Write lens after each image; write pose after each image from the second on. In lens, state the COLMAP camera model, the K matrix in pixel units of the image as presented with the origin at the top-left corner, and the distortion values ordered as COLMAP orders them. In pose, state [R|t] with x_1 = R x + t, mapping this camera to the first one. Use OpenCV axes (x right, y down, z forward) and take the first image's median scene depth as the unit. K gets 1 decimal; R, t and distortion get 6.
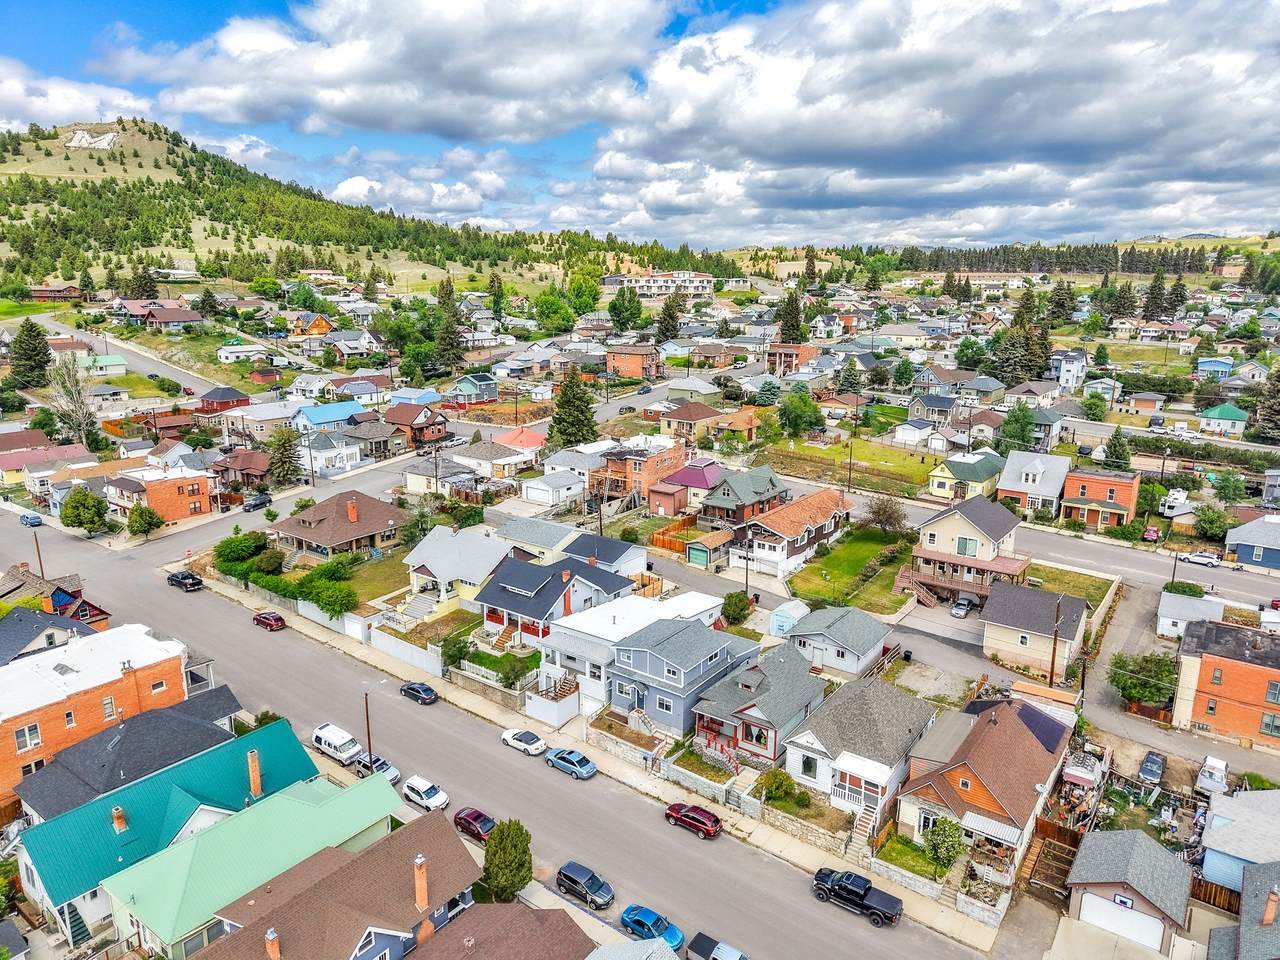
lens RADIAL K [[846.1, 0, 640.0], [0, 846.1, 480.0], [0, 0, 1]] dist [0.045112, -0.051405]
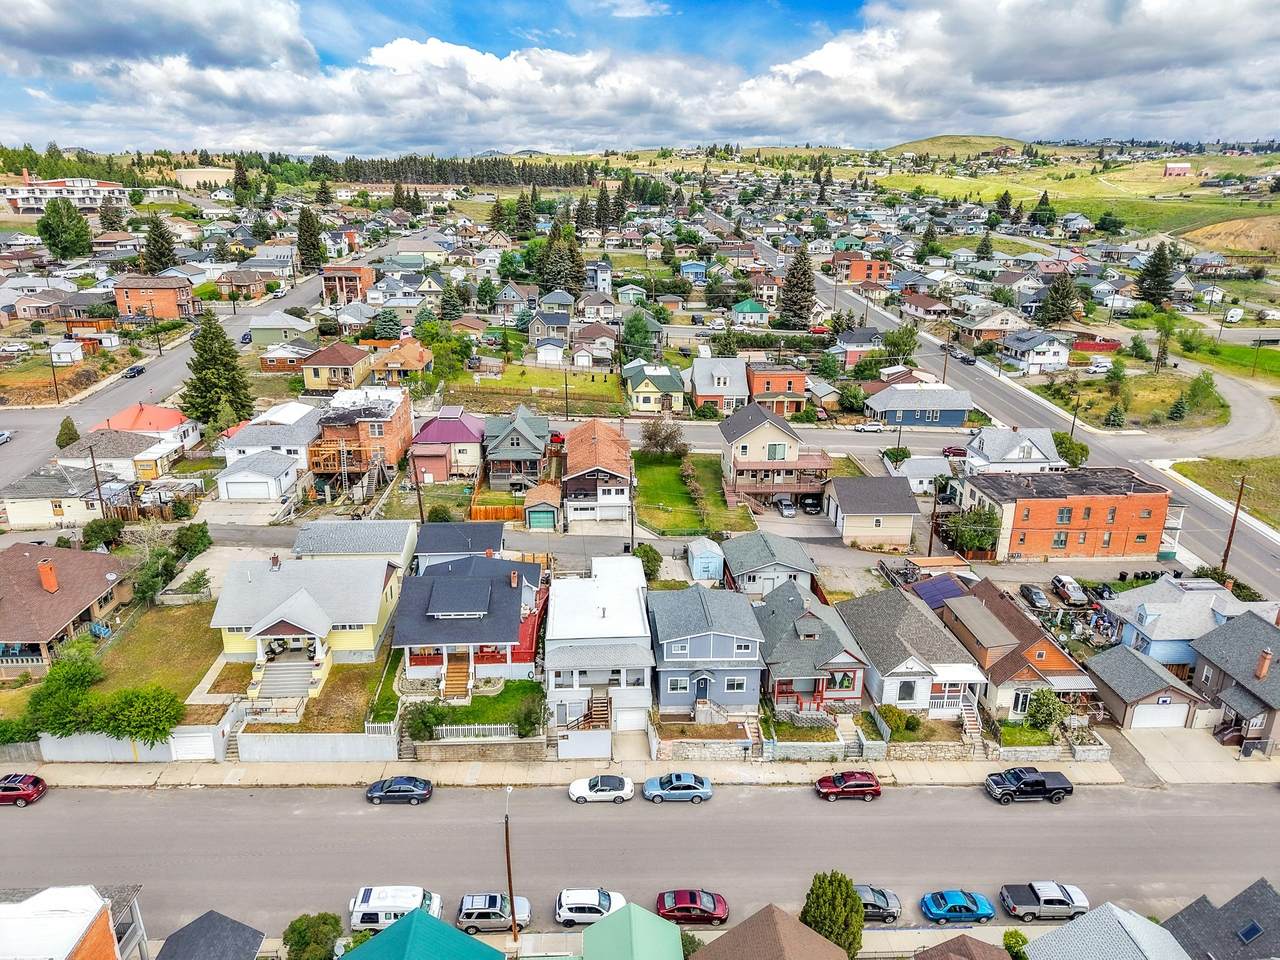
lens RADIAL K [[846.1, 0, 640.0], [0, 846.1, 480.0], [0, 0, 1]] dist [0.045112, -0.051405]
pose [[0.775322, -0.201528, 0.598550, -0.422351], [0.143061, 0.979130, 0.144356, -0.069930], [-0.615150, -0.026294, 0.787972, 0.284079]]
